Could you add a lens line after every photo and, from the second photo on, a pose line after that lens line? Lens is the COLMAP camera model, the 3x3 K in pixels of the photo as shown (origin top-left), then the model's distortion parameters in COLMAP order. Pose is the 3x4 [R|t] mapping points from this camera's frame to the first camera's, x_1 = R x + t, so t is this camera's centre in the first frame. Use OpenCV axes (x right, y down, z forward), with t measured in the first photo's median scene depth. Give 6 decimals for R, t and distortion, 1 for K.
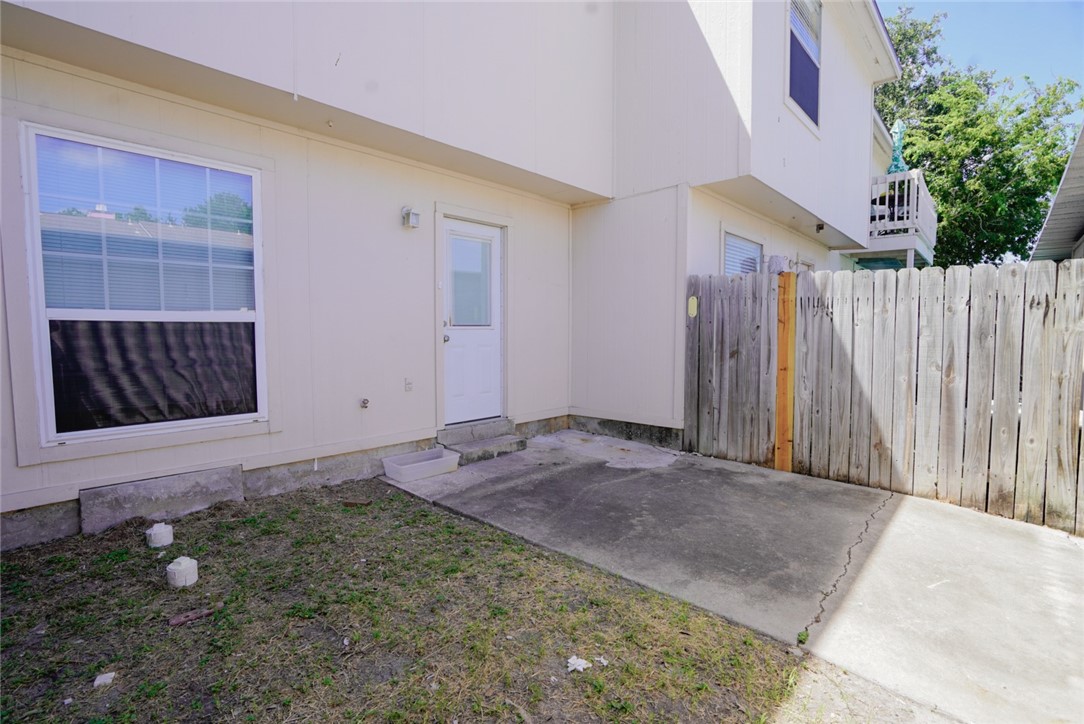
lens RADIAL K [[497.4, 0, 538.2], [0, 497.4, 362.2], [0, 0, 1]] dist [-0.055984, 0.020570]
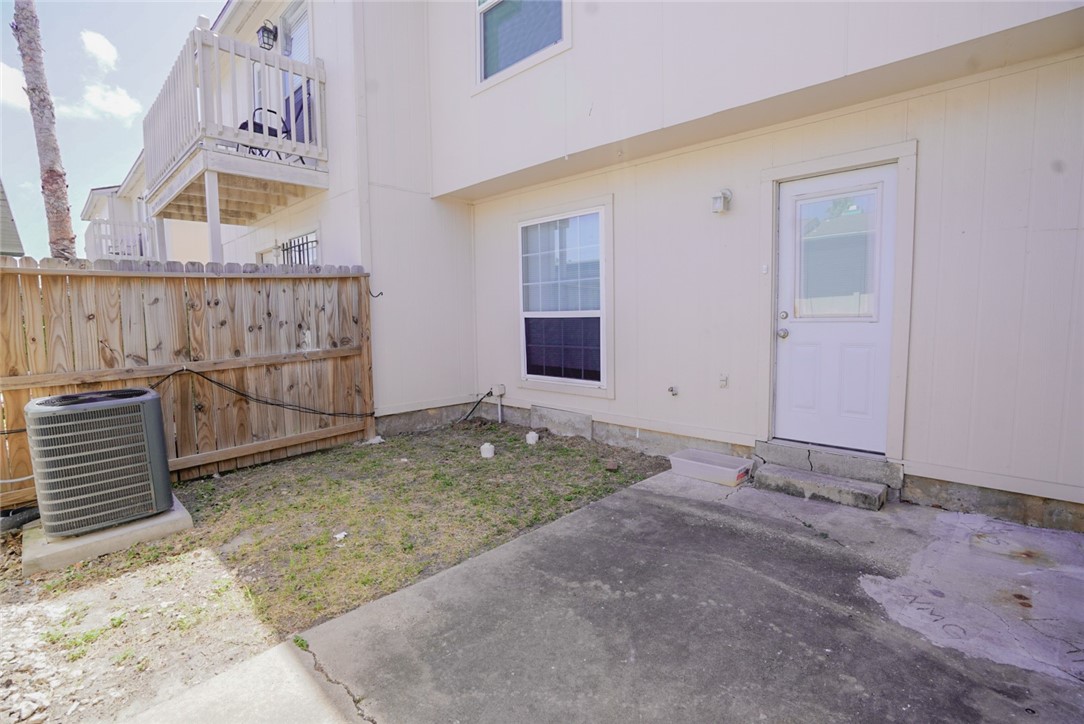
lens RADIAL K [[497.4, 0, 538.2], [0, 497.4, 362.2], [0, 0, 1]] dist [-0.055984, 0.020570]
pose [[-0.001879, 0.089265, -0.996006, 0.828715], [-0.047592, 0.994871, 0.089253, -0.070680], [0.998865, 0.047570, 0.002379, 0.809330]]
